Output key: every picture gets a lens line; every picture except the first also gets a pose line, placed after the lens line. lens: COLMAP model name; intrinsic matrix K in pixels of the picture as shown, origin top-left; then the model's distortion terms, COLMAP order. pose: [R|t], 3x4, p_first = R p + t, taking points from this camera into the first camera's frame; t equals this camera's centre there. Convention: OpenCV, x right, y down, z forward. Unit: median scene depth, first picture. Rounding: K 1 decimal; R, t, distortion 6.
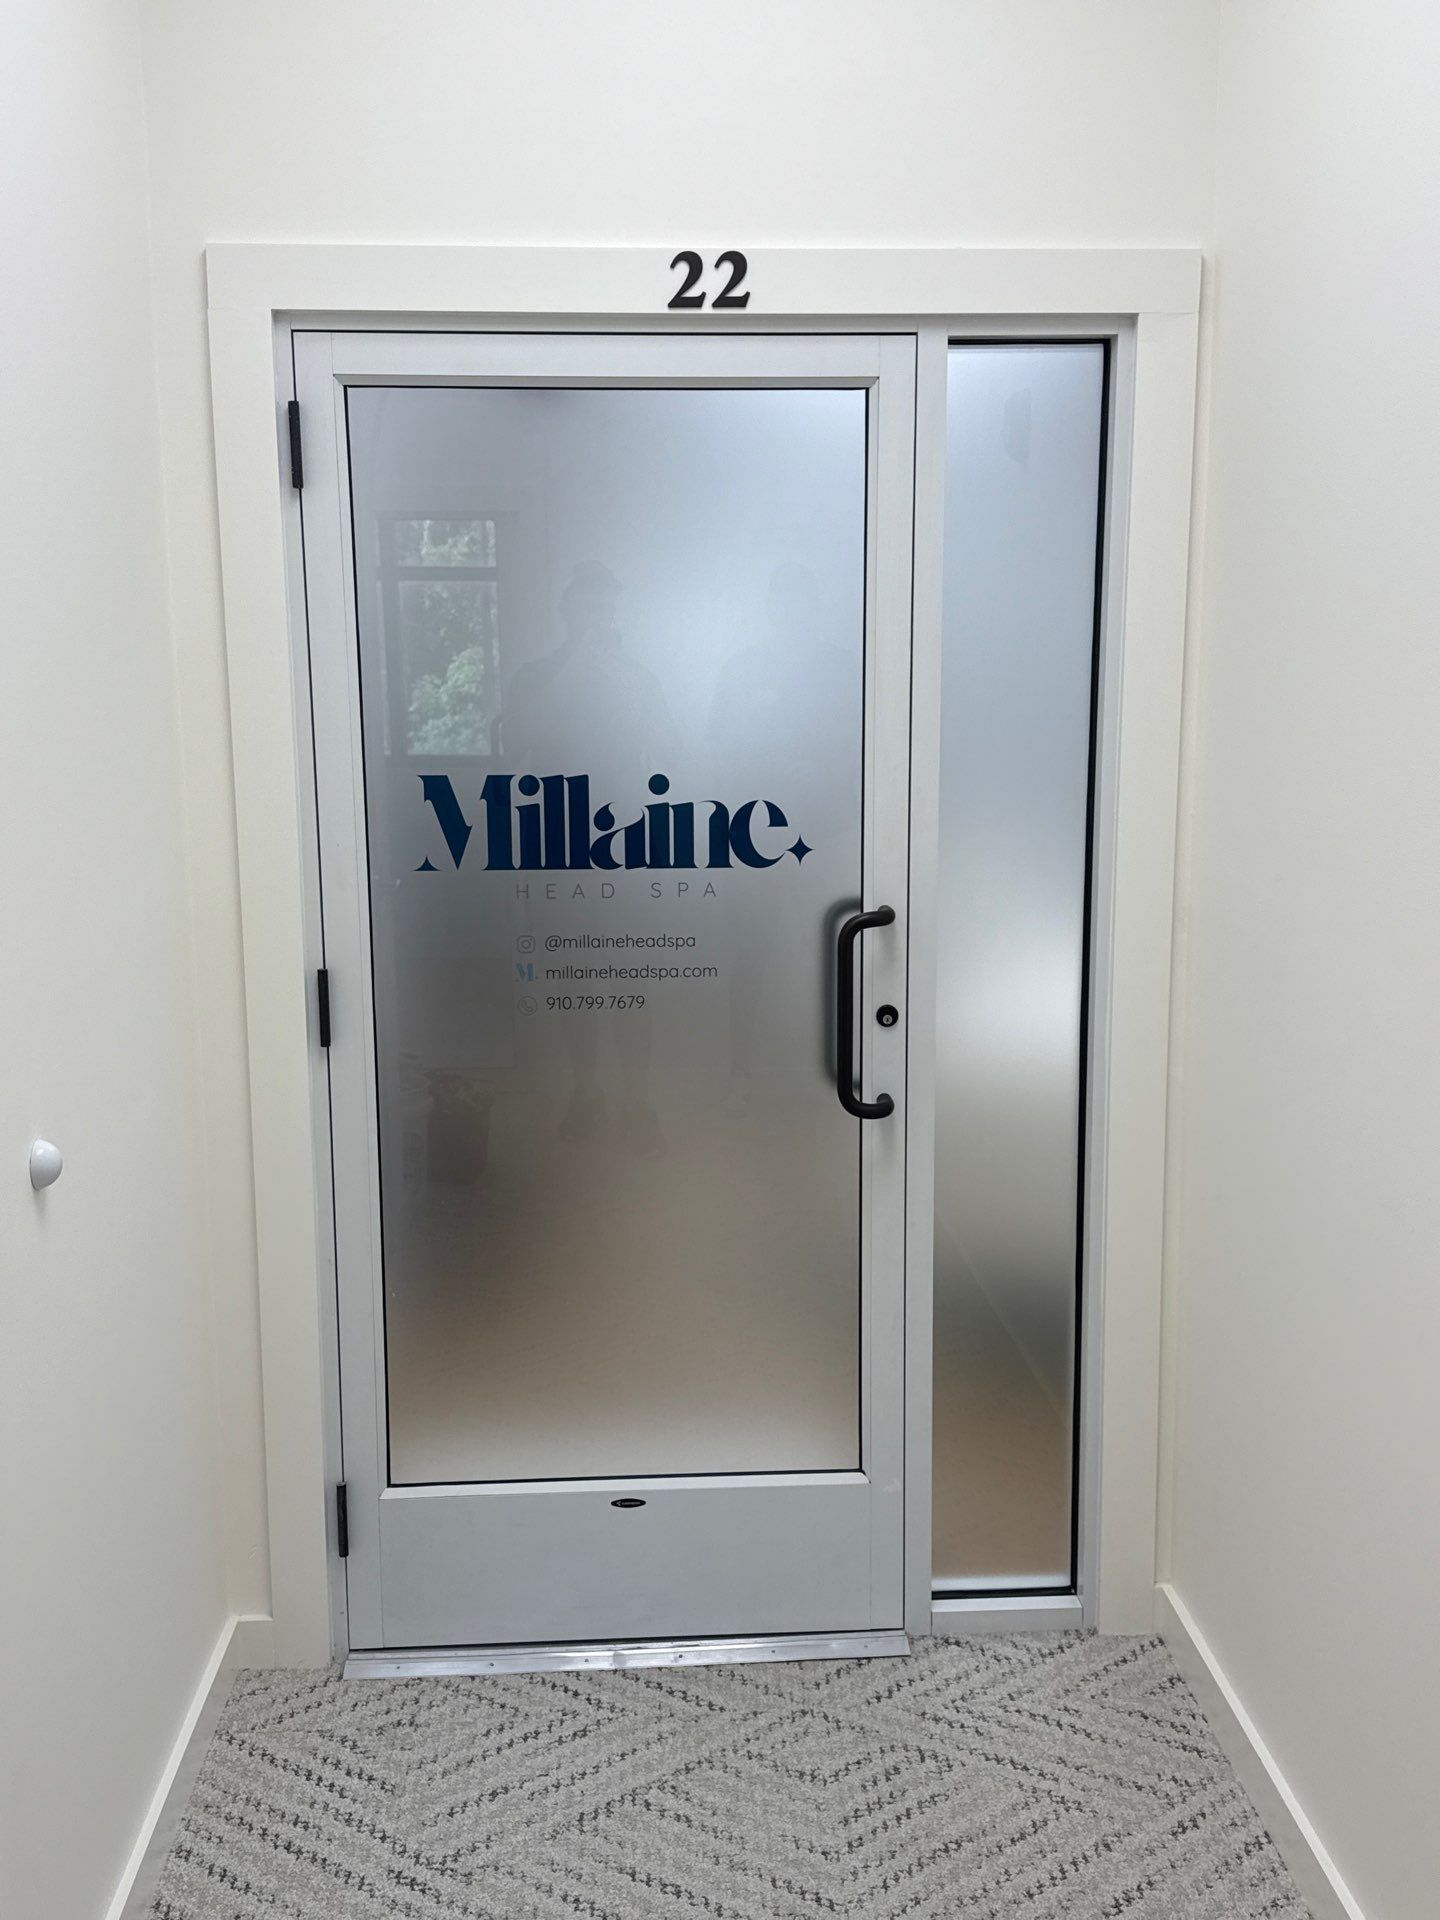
lens RADIAL K [[1563.9, 0, 702.8], [0, 1563.9, 950.8], [0, 0, 1]] dist [0.047687, -0.097133]
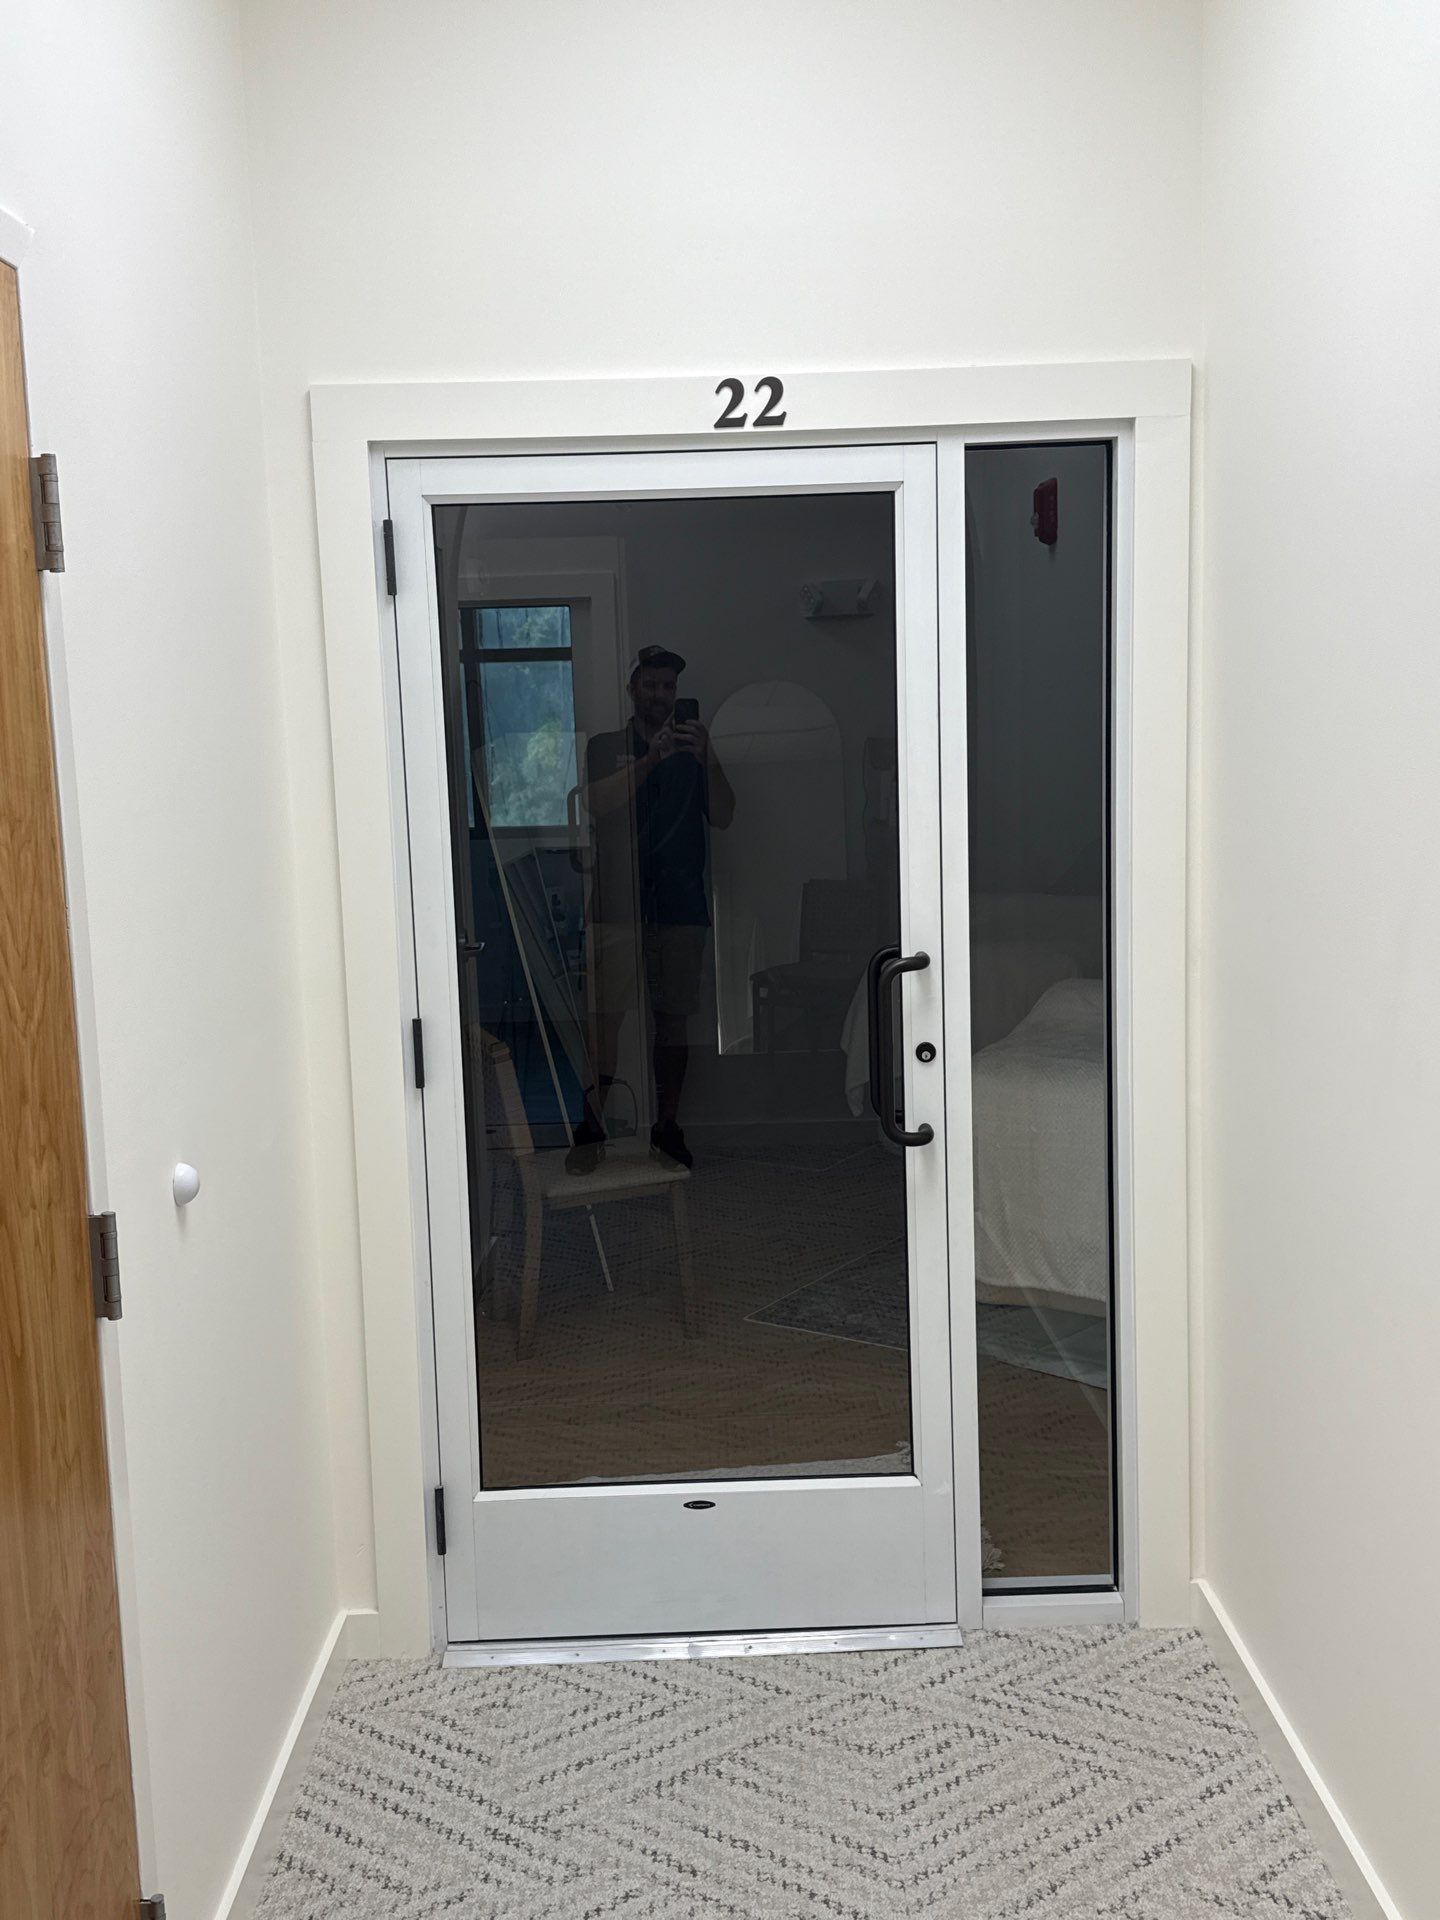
lens RADIAL K [[1588.0, 0, 720.0], [0, 1588.0, 960.0], [0, 0, 1]] dist [0.043320, -0.118509]
pose [[0.998860, -0.019313, -0.043666, 0.023993], [0.017648, 0.999114, -0.038216, 0.017173], [0.044365, 0.037401, 0.998315, -0.126555]]
